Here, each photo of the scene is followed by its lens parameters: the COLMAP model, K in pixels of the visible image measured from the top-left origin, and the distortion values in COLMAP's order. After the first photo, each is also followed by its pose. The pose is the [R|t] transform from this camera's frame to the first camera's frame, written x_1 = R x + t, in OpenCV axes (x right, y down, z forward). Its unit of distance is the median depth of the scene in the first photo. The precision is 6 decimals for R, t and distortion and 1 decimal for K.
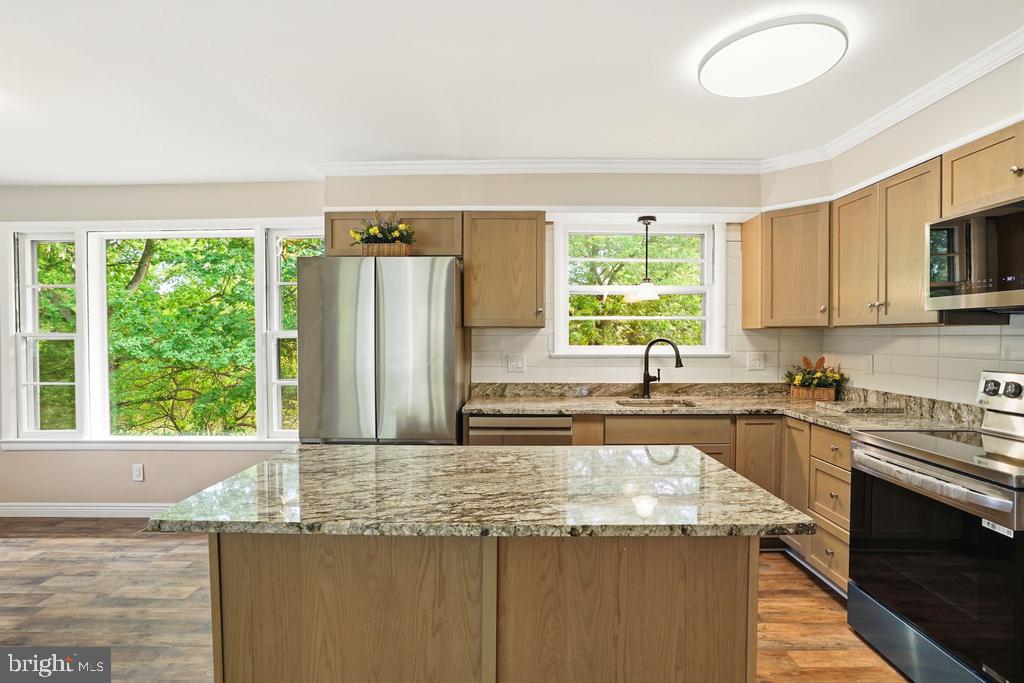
lens RADIAL K [[506.4, 0, 509.9], [0, 506.4, 345.8], [0, 0, 1]] dist [-0.056742, 0.028846]
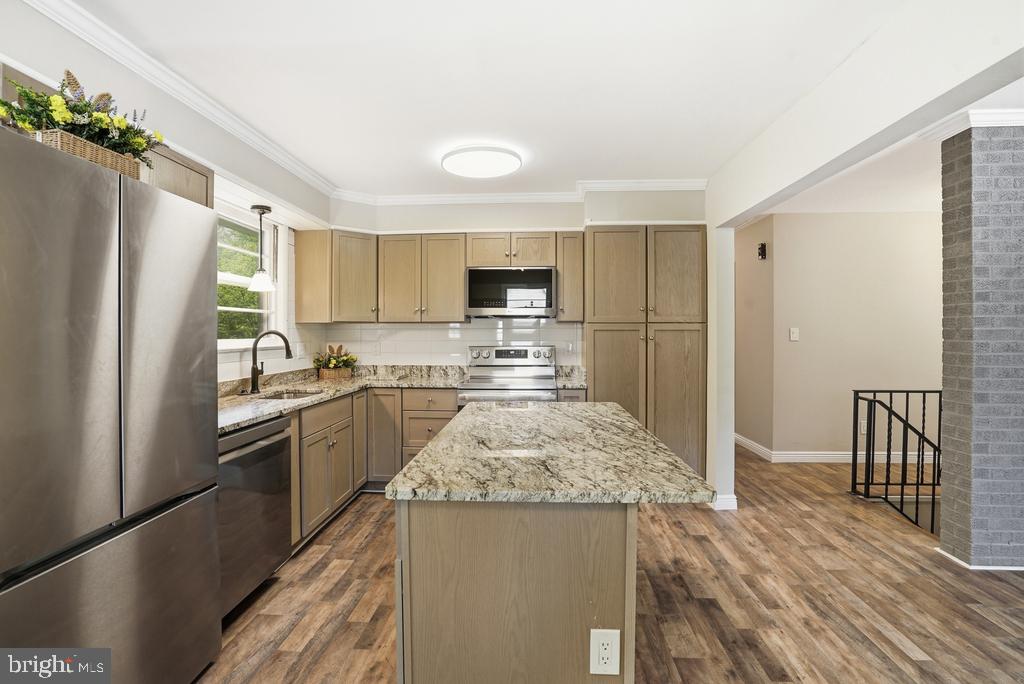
lens RADIAL K [[478.4, 0, 508.4], [0, 478.4, 335.8], [0, 0, 1]] dist [-0.057471, 0.016835]
pose [[0.053609, -0.007329, 0.998535, -0.706565], [0.021304, 0.999754, 0.006194, -0.000437], [-0.998335, 0.020940, 0.053752, 0.554246]]
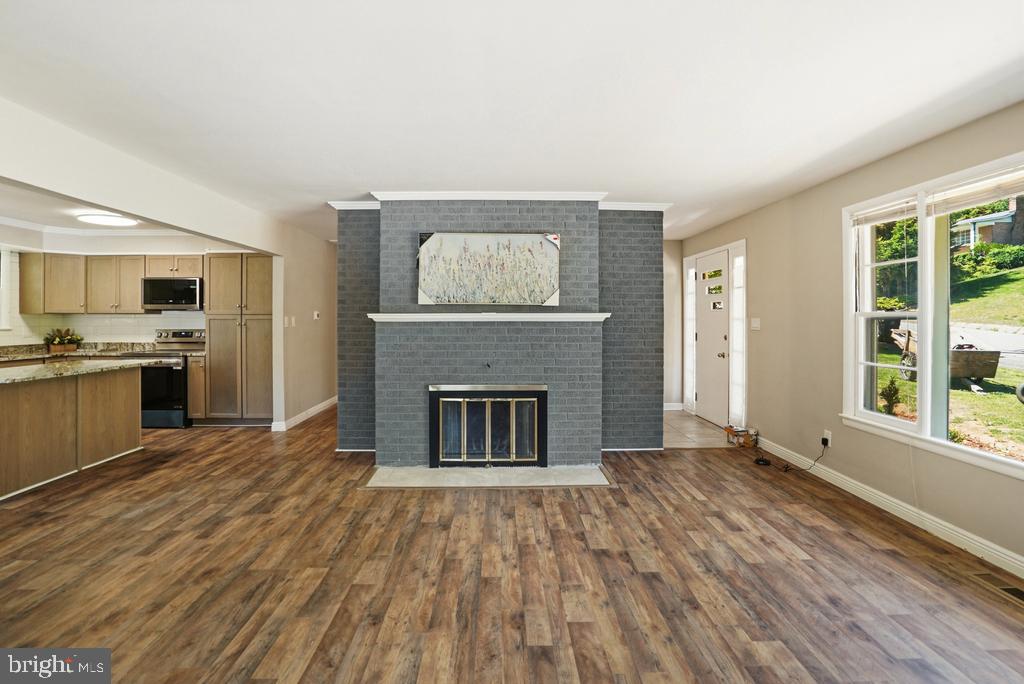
lens RADIAL K [[485.0, 0, 508.3], [0, 485.0, 320.4], [0, 0, 1]] dist [-0.059278, 0.022550]
pose [[-0.031777, -0.001855, 0.999493, -1.442962], [0.018440, 0.999827, 0.002442, 0.020353], [-0.999325, 0.018508, -0.031738, -0.761445]]
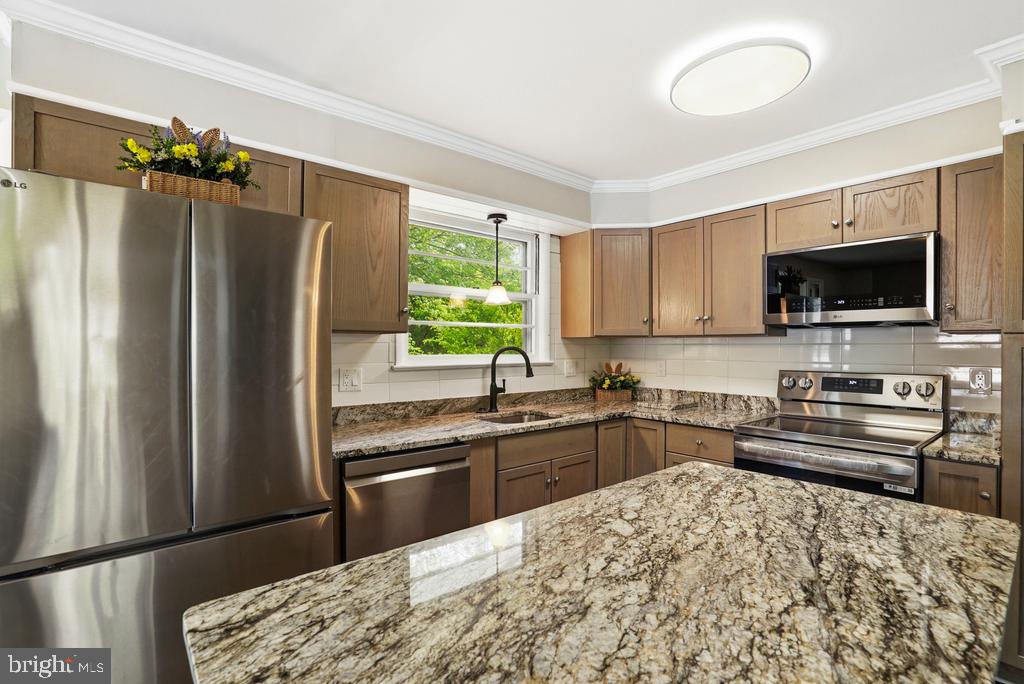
lens RADIAL K [[476.5, 0, 507.8], [0, 476.5, 348.1], [0, 0, 1]] dist [-0.058832, 0.021093]
pose [[0.762877, -0.001125, 0.646543, -0.319443], [0.010048, 0.999898, -0.010116, -0.003416], [-0.646466, 0.014214, 0.762810, 0.379362]]
